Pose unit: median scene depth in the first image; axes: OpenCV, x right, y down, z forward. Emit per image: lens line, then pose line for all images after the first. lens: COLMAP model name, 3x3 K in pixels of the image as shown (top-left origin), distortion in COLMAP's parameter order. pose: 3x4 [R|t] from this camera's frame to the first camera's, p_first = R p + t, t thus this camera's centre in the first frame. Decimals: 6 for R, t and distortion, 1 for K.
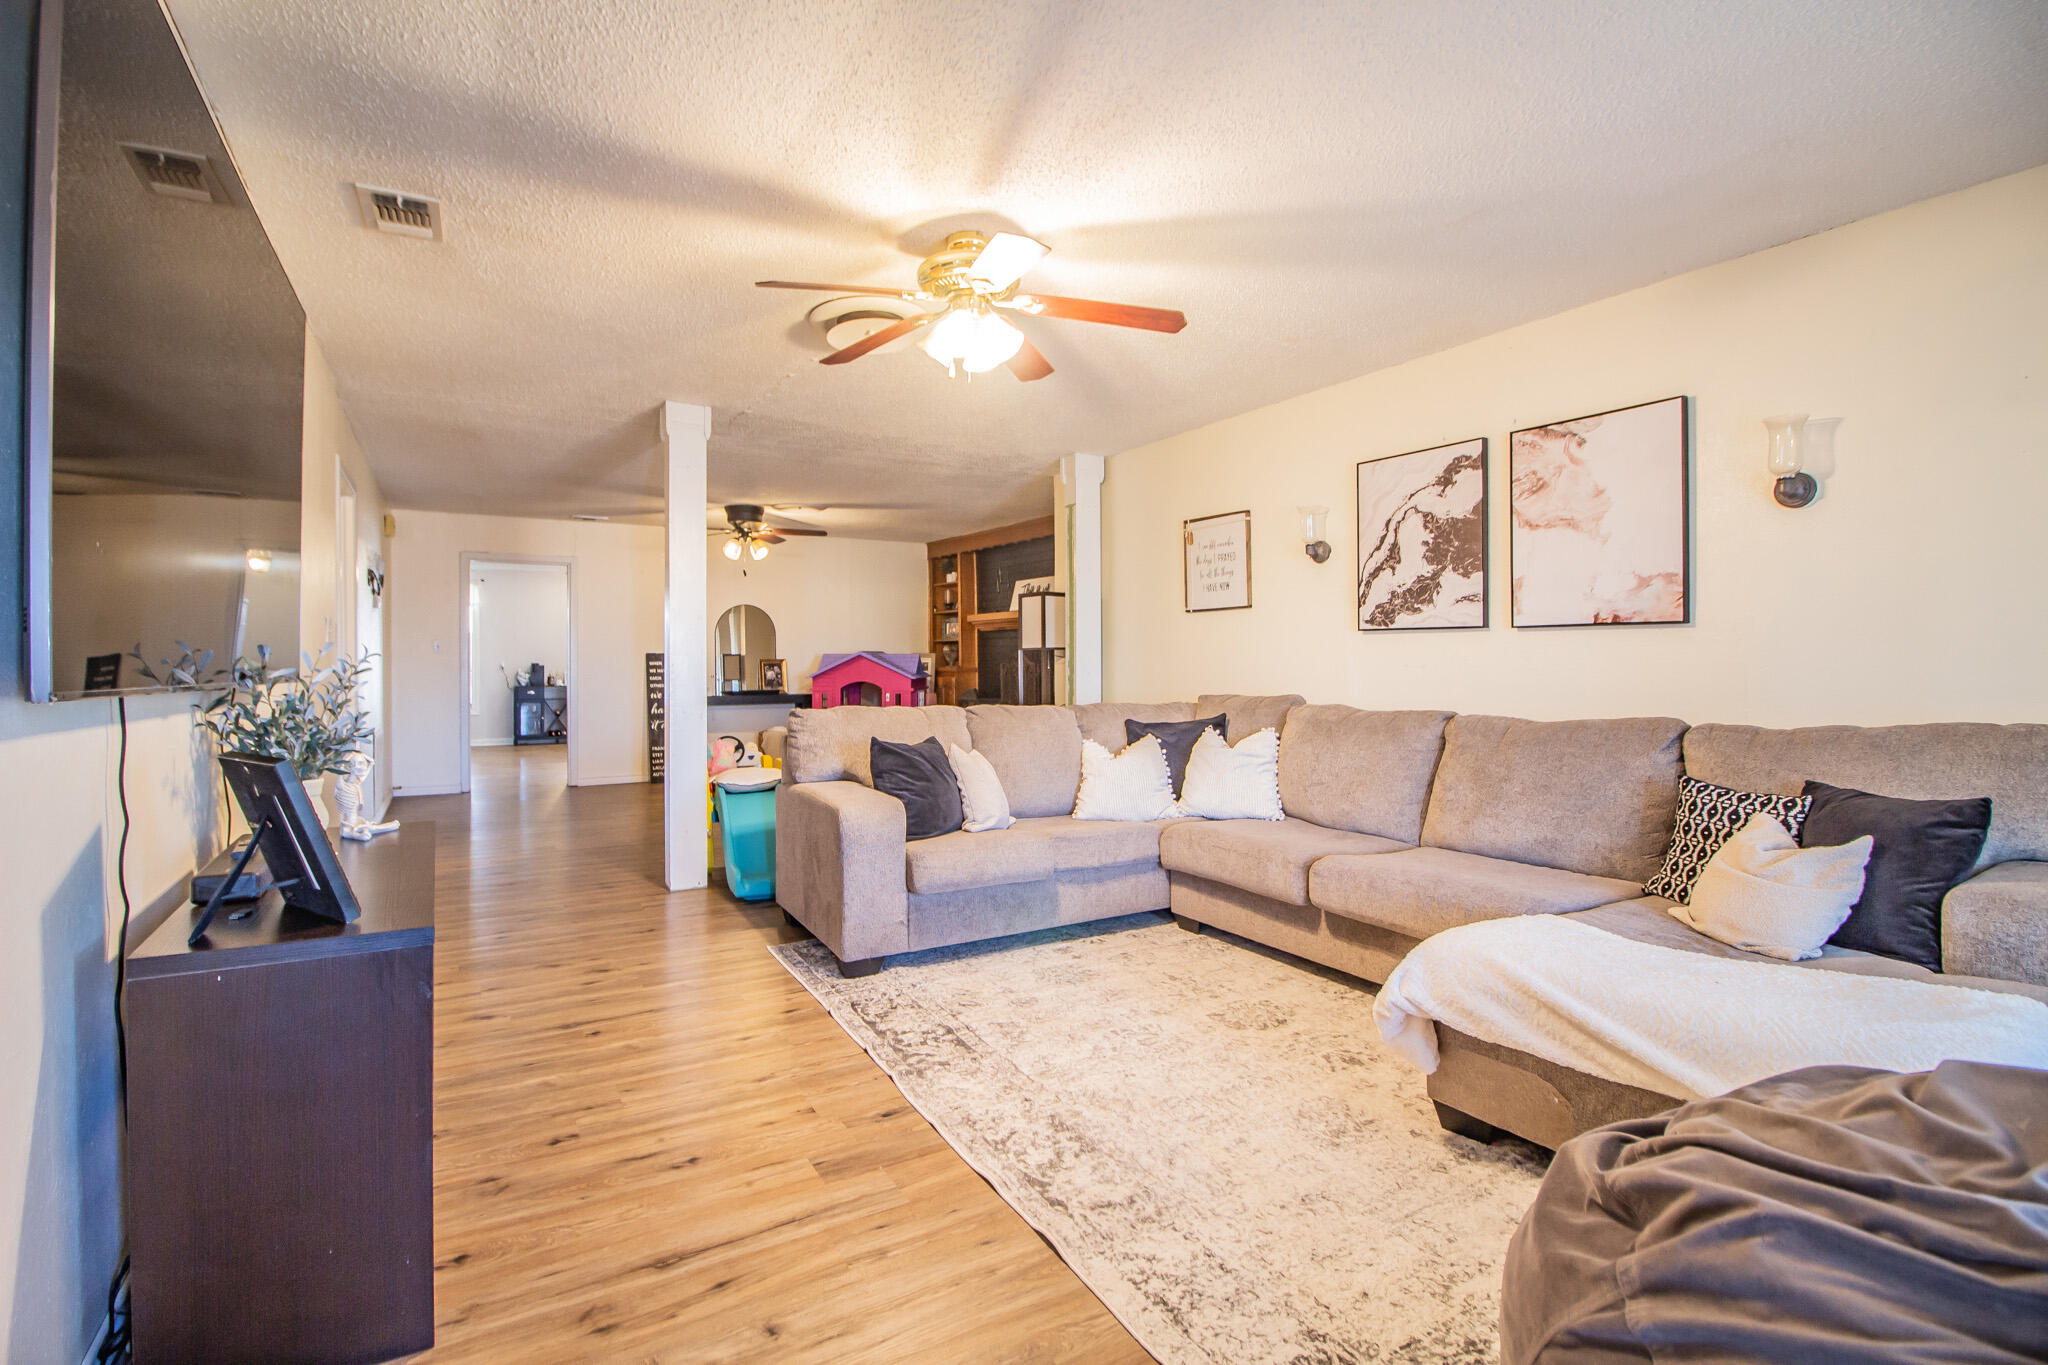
lens RADIAL K [[984.8, 0, 1020.8], [0, 984.8, 661.3], [0, 0, 1]] dist [-0.006042, -0.001458]
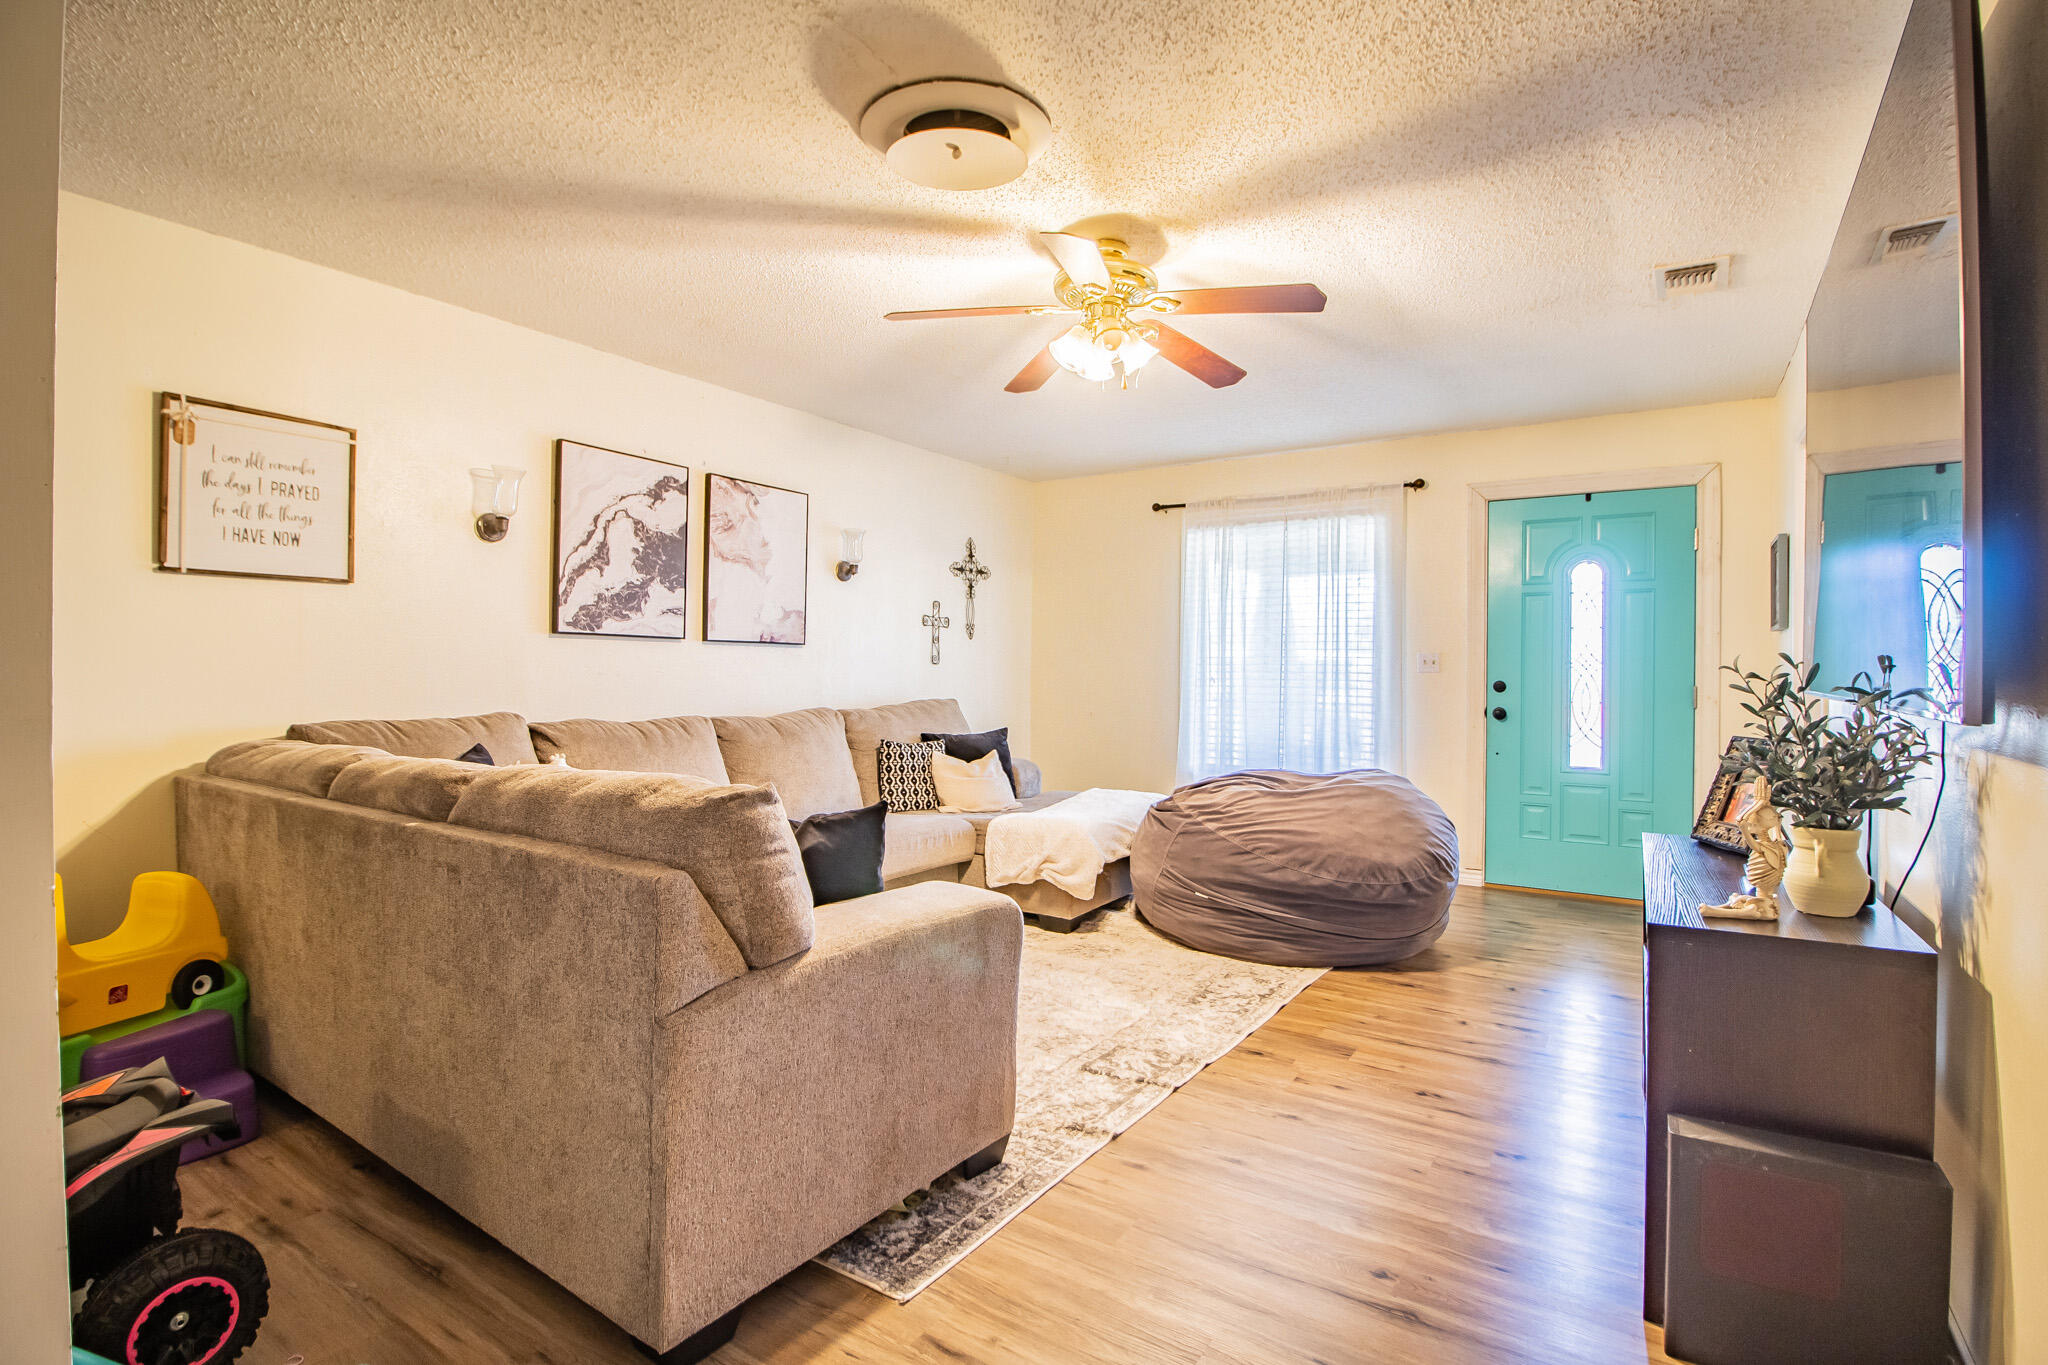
lens RADIAL K [[984.8, 0, 1037.6], [0, 984.8, 673.5], [0, 0, 1]] dist [-0.006042, -0.001458]
pose [[-0.468929, -0.001923, 0.883234, -0.679880], [-0.004375, 0.999990, -0.000146, 0.002363], [-0.883225, -0.003932, -0.468933, 1.150841]]
